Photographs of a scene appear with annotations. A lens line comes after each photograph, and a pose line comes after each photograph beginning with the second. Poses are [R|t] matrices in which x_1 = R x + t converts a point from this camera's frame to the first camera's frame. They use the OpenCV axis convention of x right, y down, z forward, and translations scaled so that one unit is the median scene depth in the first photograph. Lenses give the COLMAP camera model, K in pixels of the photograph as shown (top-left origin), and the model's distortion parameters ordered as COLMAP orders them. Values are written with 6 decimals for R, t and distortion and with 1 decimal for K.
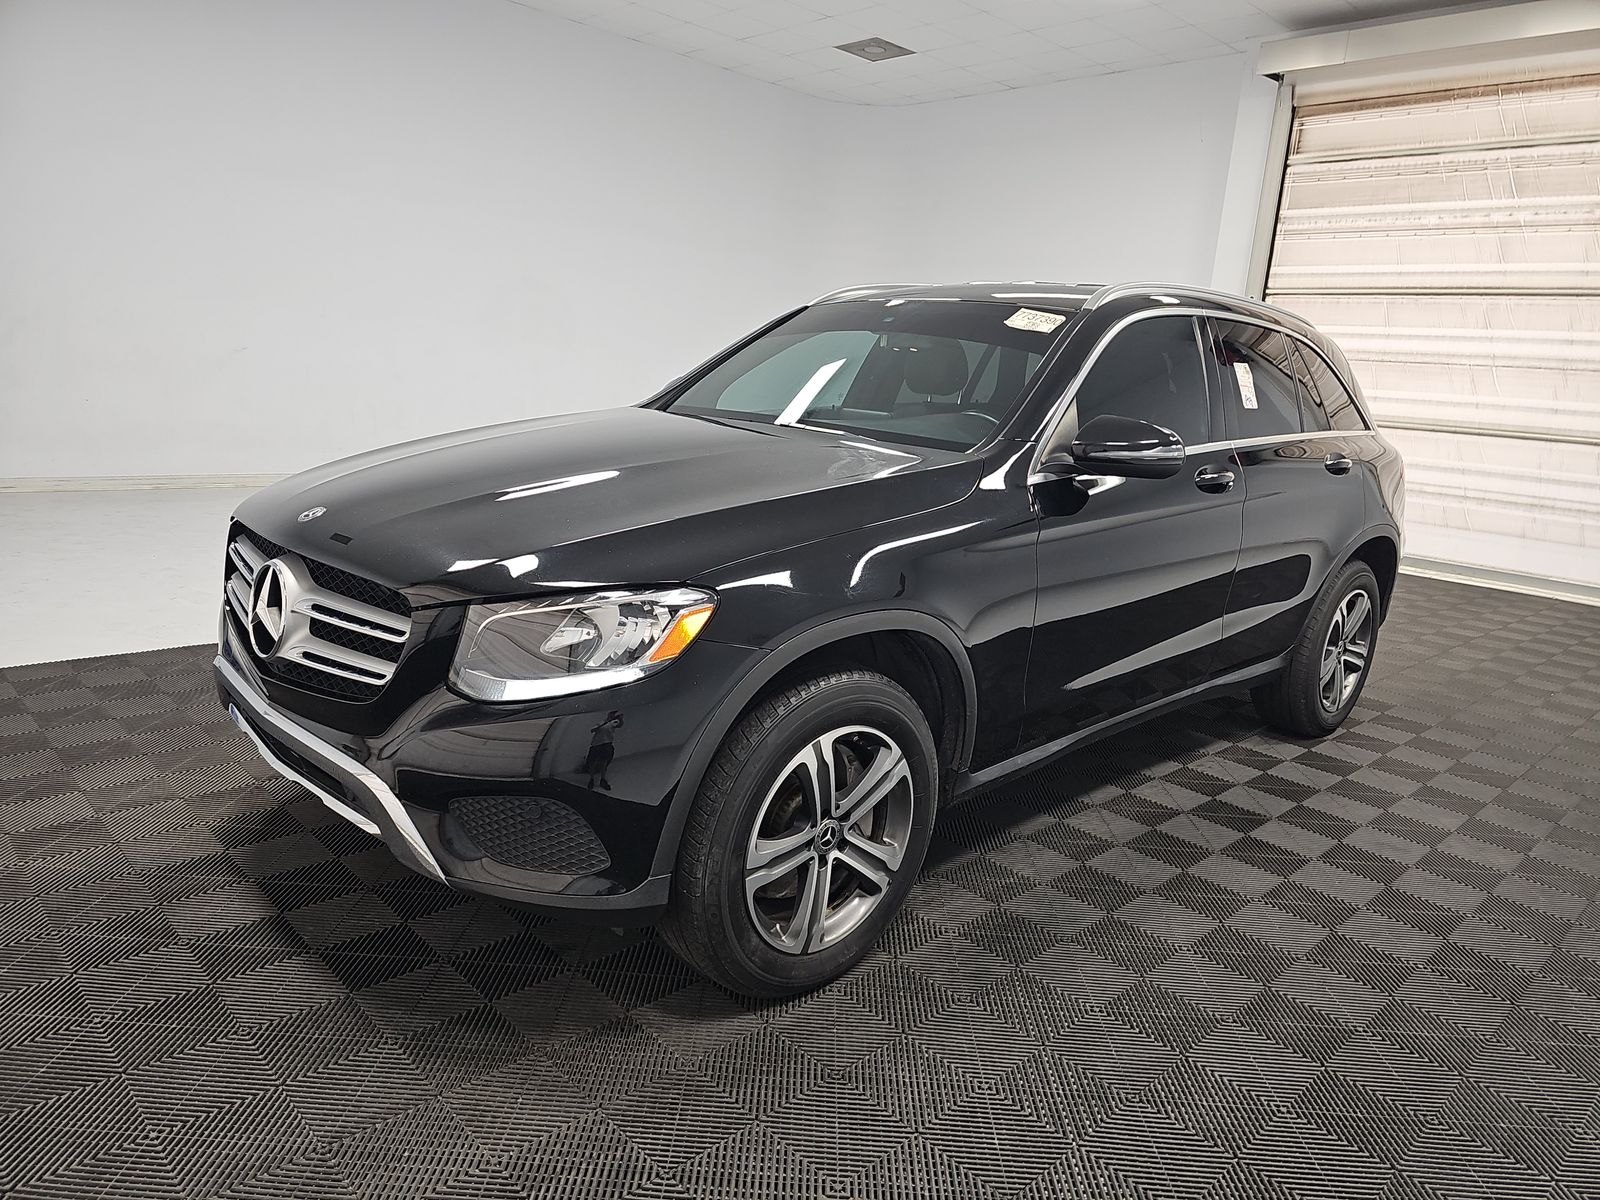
lens RADIAL K [[1005.3, 0, 800.0], [0, 1005.3, 600.0], [0, 0, 1]] dist [0.001533, -0.022901]
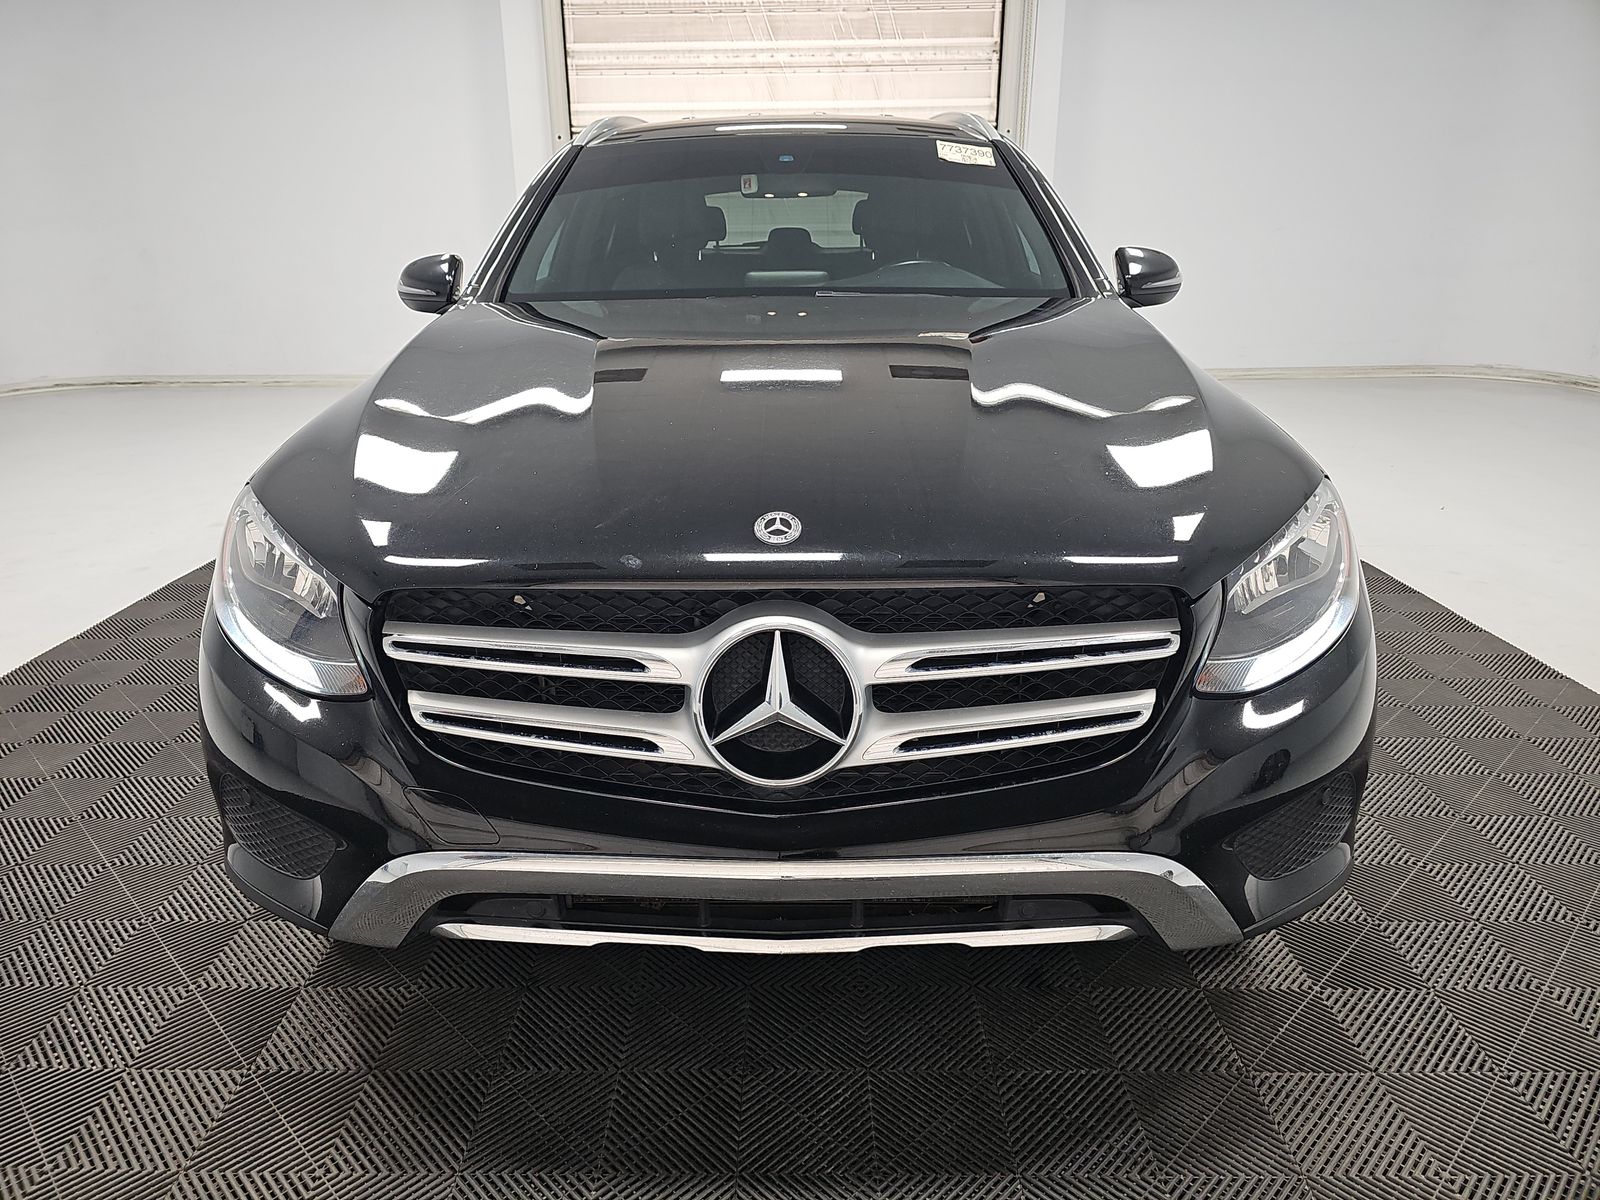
lens RADIAL K [[1005.3, 0, 800.0], [0, 1005.3, 600.0], [0, 0, 1]] dist [0.001533, -0.022901]
pose [[0.713114, -0.297990, 0.634563, -0.169754], [0.208058, 0.954342, 0.214344, -0.032633], [-0.669463, -0.020826, 0.742554, 0.112741]]
